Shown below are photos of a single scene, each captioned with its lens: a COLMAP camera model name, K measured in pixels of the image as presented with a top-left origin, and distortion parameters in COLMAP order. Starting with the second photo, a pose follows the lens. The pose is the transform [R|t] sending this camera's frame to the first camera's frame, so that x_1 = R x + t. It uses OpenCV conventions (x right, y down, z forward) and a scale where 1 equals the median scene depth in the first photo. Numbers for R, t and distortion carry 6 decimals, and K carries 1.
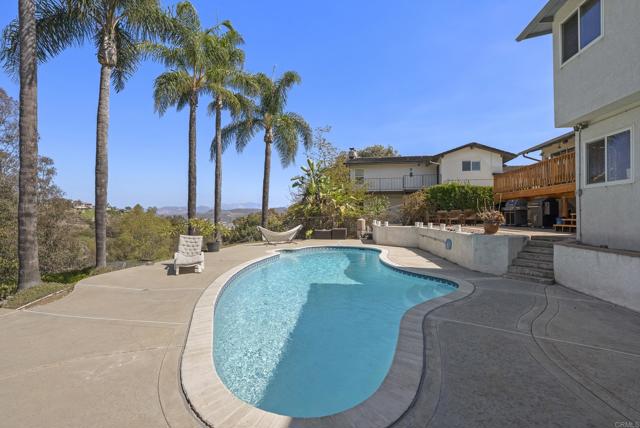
lens RADIAL K [[297.2, 0, 321.9], [0, 297.2, 212.5], [0, 0, 1]] dist [-0.065757, 0.023466]
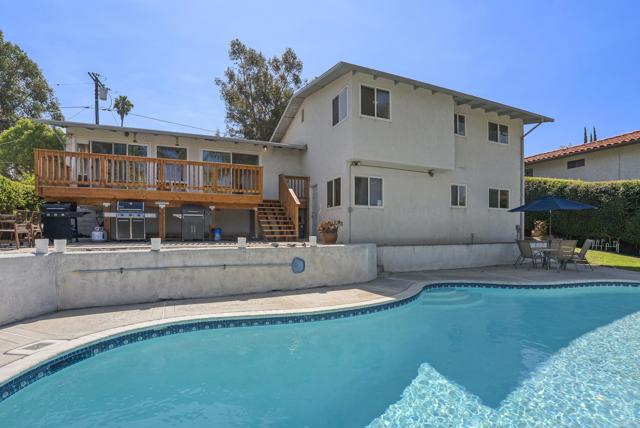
lens RADIAL K [[309.7, 0, 324.0], [0, 309.7, 240.0], [0, 0, 1]] dist [-0.044330, 0.000764]
pose [[-0.515782, -0.024107, 0.856381, -0.137373], [-0.011018, 0.999708, 0.021506, 0.019416], [-0.856649, 0.001657, -0.515897, 0.784005]]
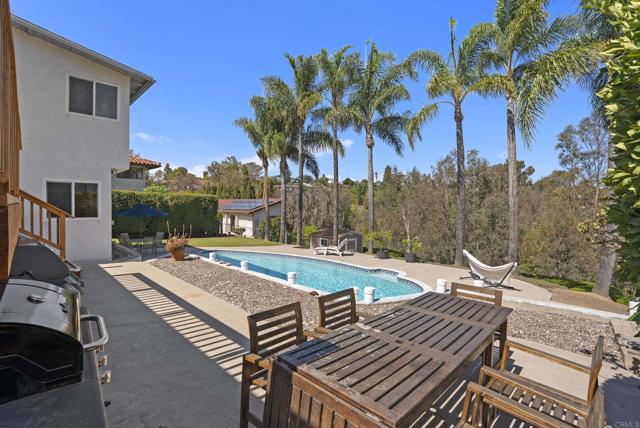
lens RADIAL K [[292.8, 0, 317.6], [0, 292.8, 201.7], [0, 0, 1]] dist [-0.044977, 0.000023]
pose [[-0.590533, -0.016848, -0.806838, 0.581866], [-0.000024, 0.999782, -0.020859, -0.058069], [0.807013, -0.012299, -0.590405, 1.019754]]
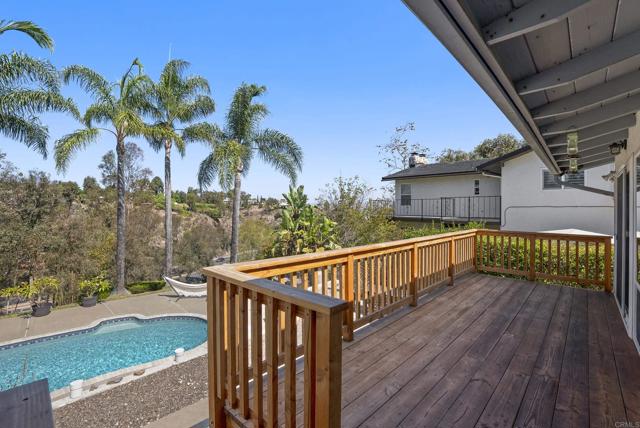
lens RADIAL K [[303.3, 0, 311.6], [0, 303.3, 211.4], [0, 0, 1]] dist [-0.068050, 0.000034]
pose [[0.813035, 0.006914, -0.582173, 0.641510], [-0.000400, 0.999936, 0.011317, -0.154884], [0.582214, -0.008969, 0.812986, 0.473207]]
